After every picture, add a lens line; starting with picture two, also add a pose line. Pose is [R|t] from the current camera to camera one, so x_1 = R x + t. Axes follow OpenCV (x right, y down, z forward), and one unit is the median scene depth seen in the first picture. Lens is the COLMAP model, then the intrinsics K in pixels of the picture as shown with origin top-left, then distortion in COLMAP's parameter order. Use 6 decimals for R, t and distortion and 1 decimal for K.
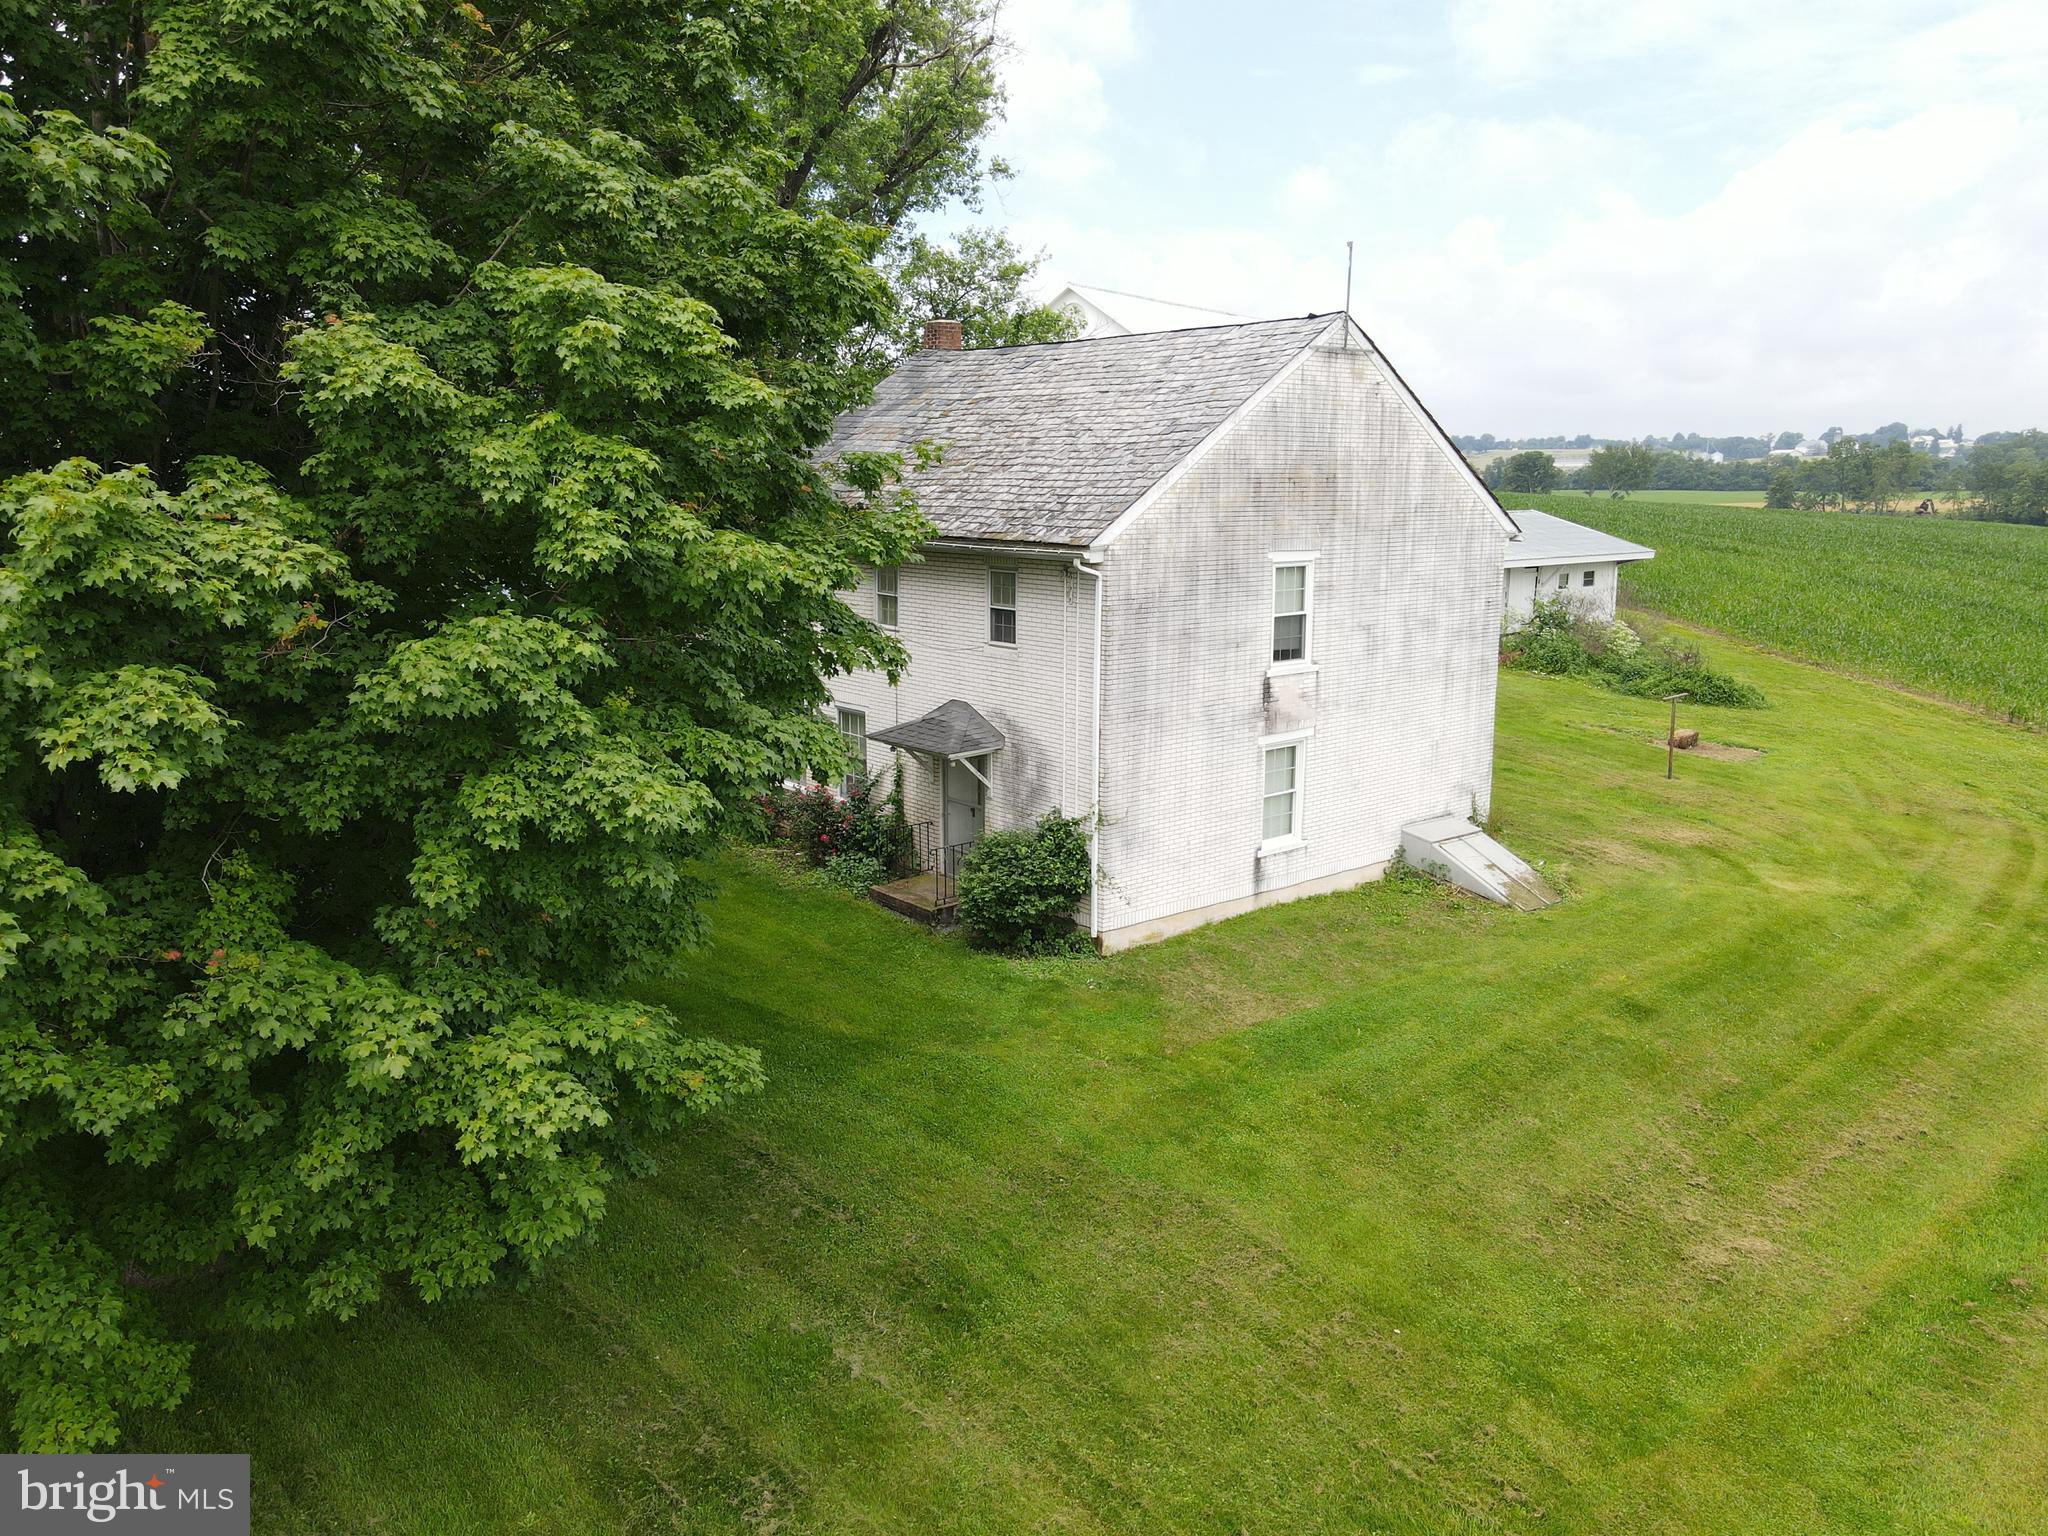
lens RADIAL K [[1521.8, 0, 1022.9], [0, 1521.8, 756.8], [0, 0, 1]] dist [-0.027954, 0.084830]
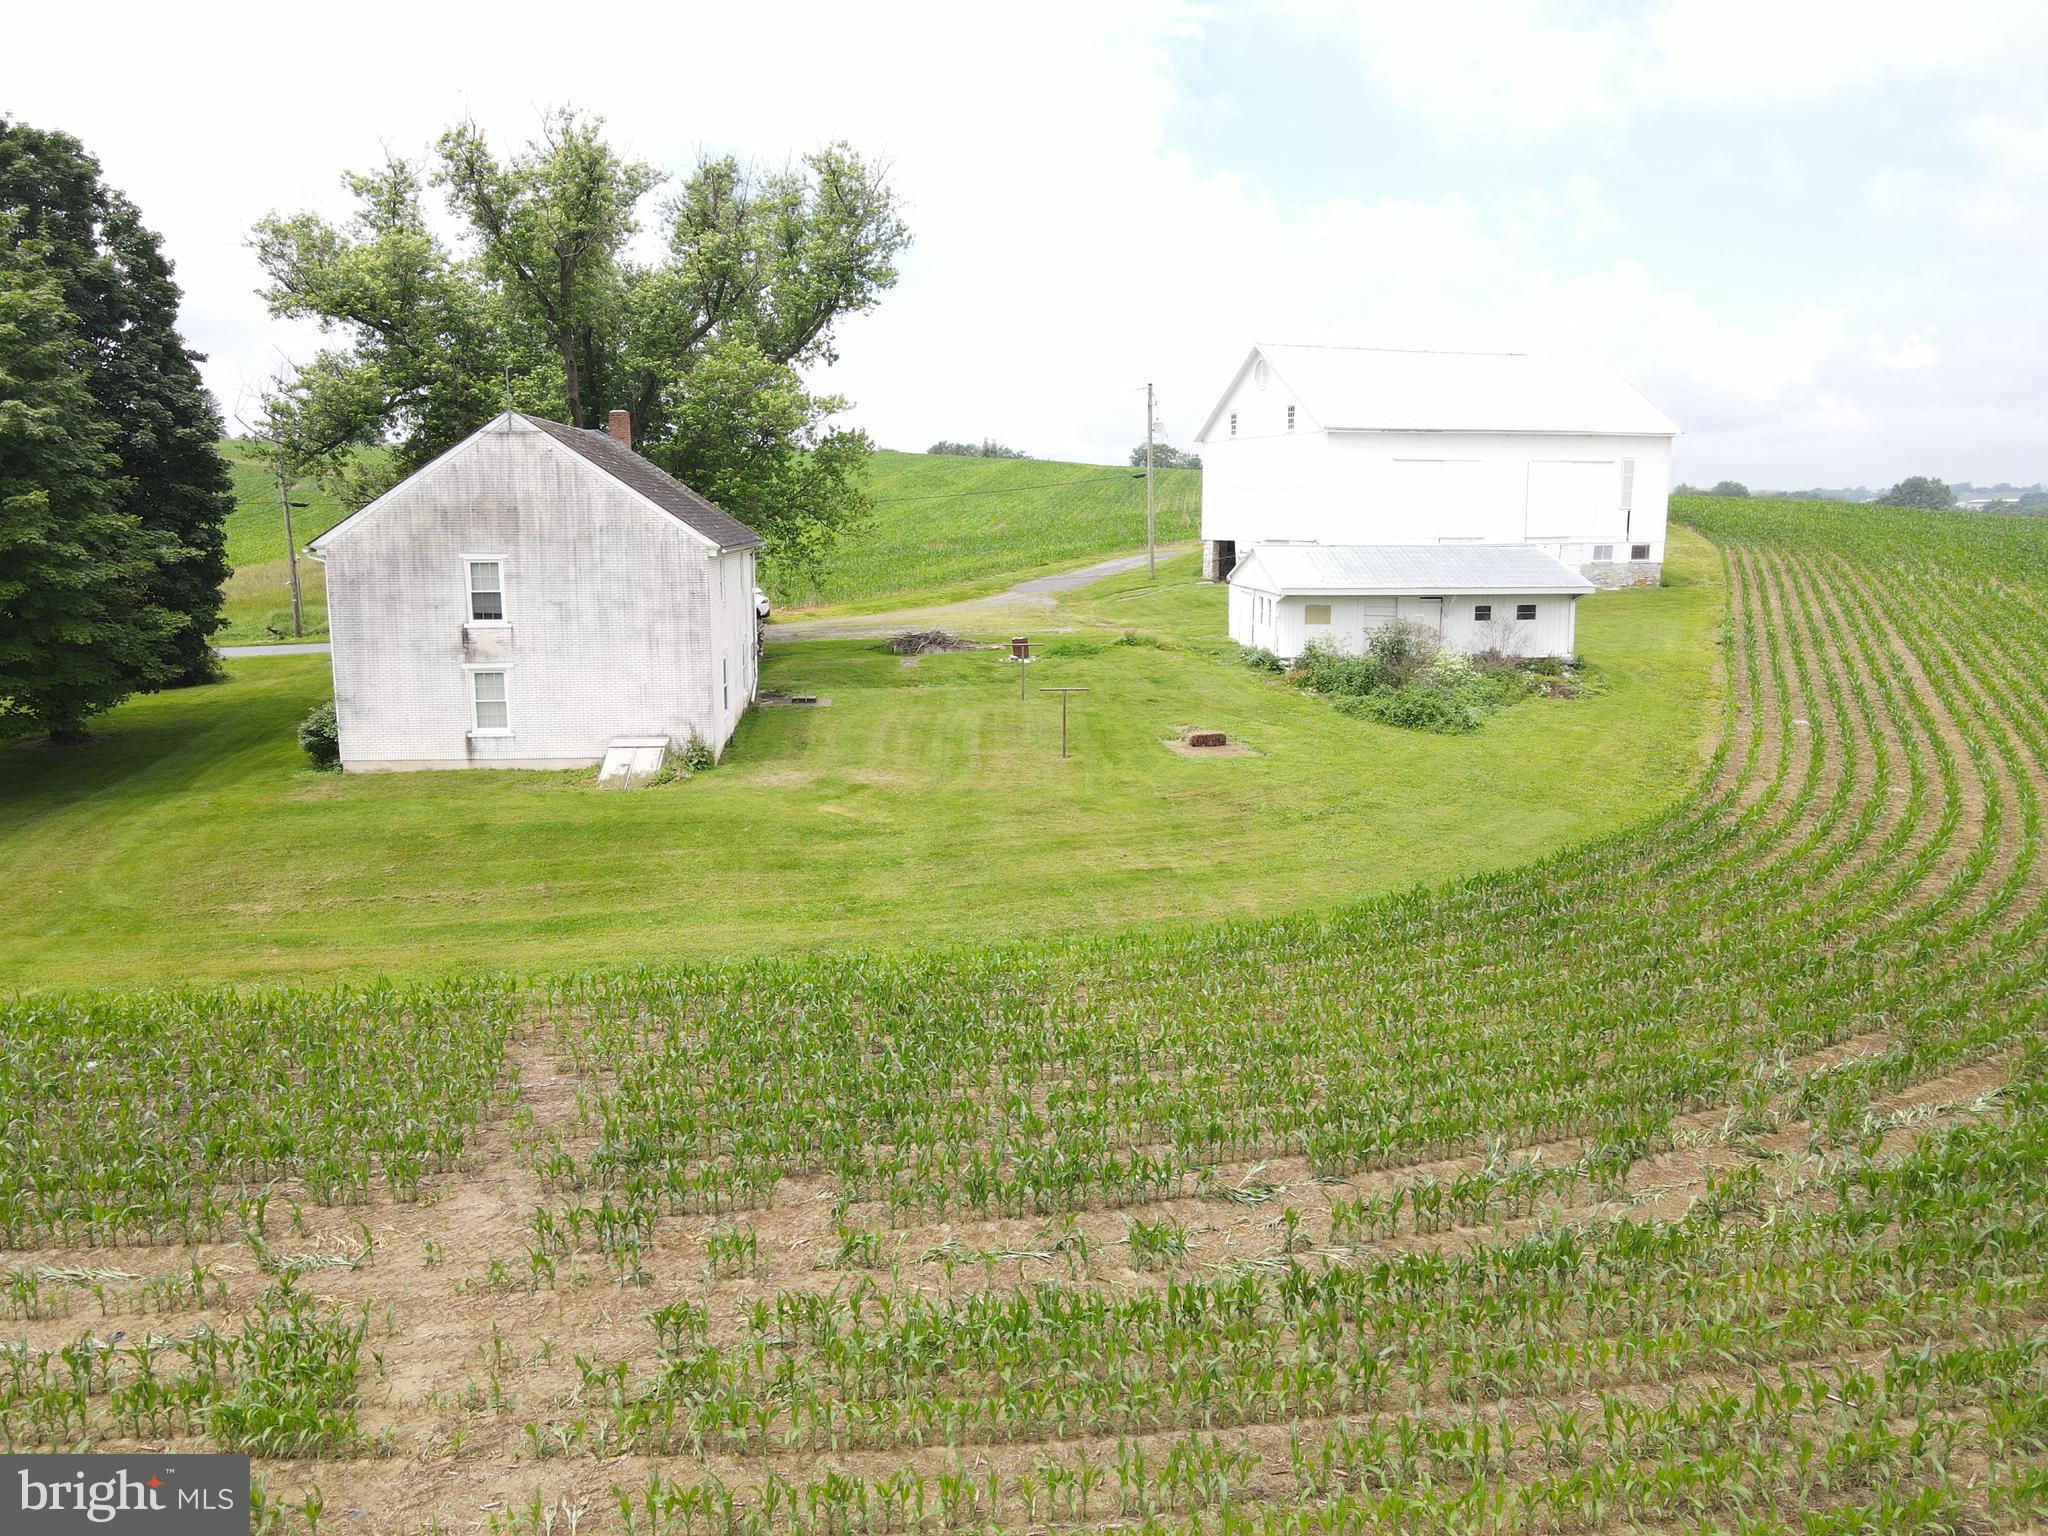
lens RADIAL K [[1517.6, 0, 1026.8], [0, 1517.6, 759.8], [0, 0, 1]] dist [-0.011140, 0.059325]
pose [[0.815685, 0.087786, -0.571796, 1.687137], [-0.102979, 0.994667, 0.005805, 0.019353], [0.569256, 0.054148, 0.820375, -0.013782]]
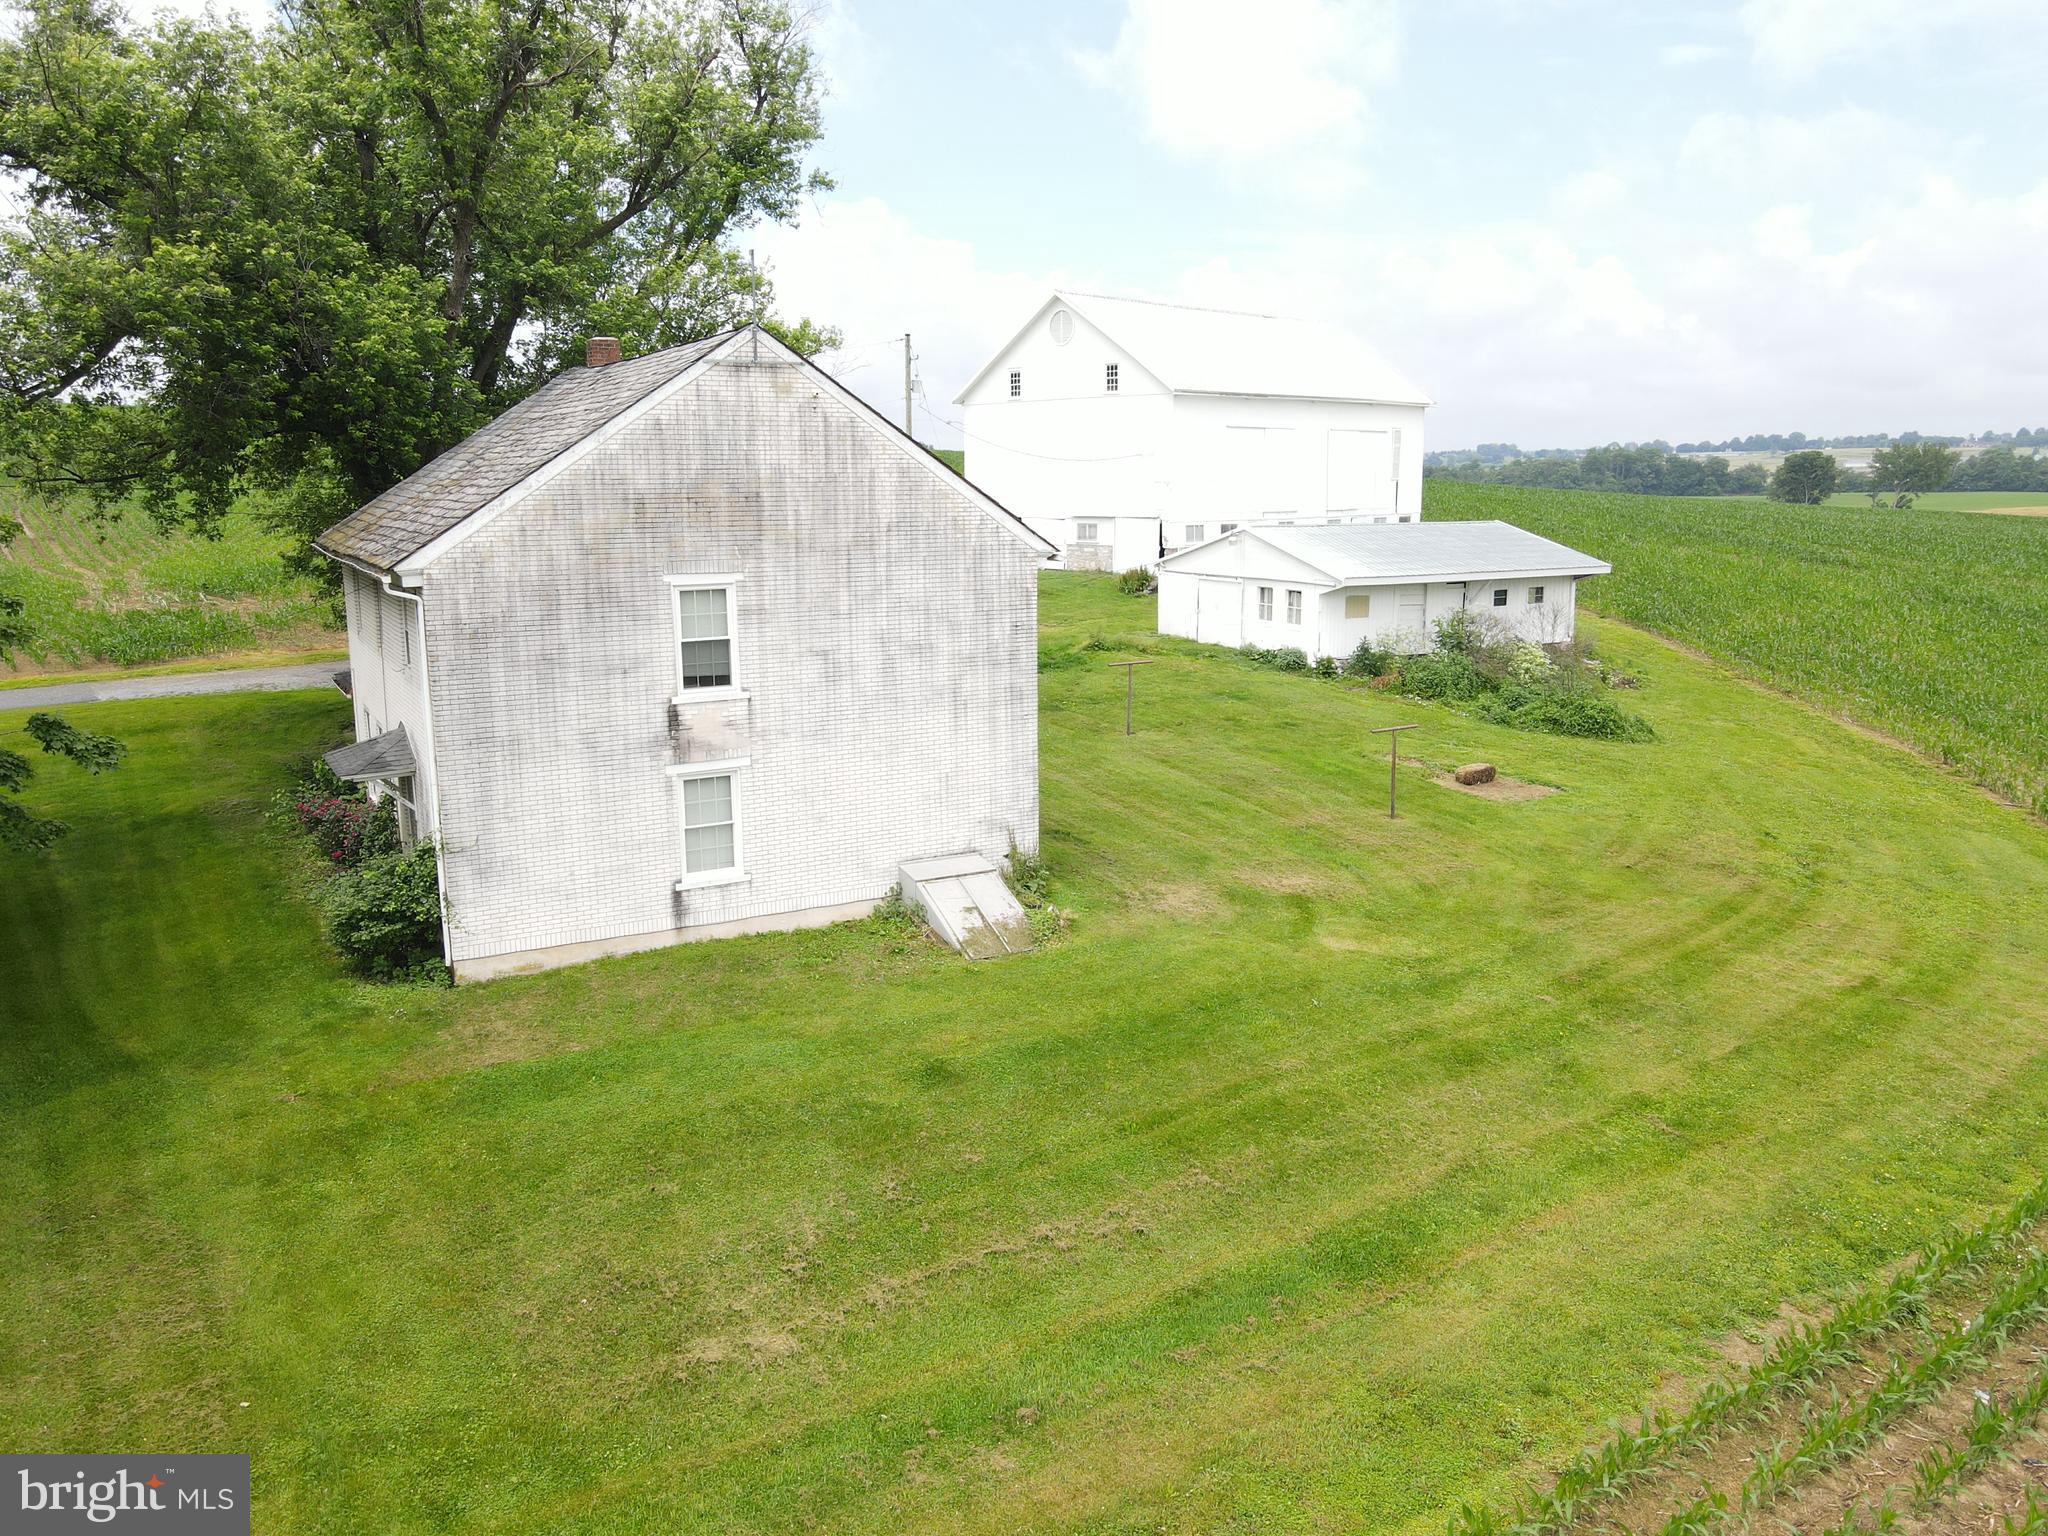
lens RADIAL K [[1518.9, 0, 1017.7], [0, 1518.9, 756.1], [0, 0, 1]] dist [-0.010387, 0.039351]
pose [[0.983723, 0.022951, -0.178218, 0.564528], [-0.023906, 0.999709, -0.003213, -0.022352], [0.178092, 0.007421, 0.983986, 0.094851]]
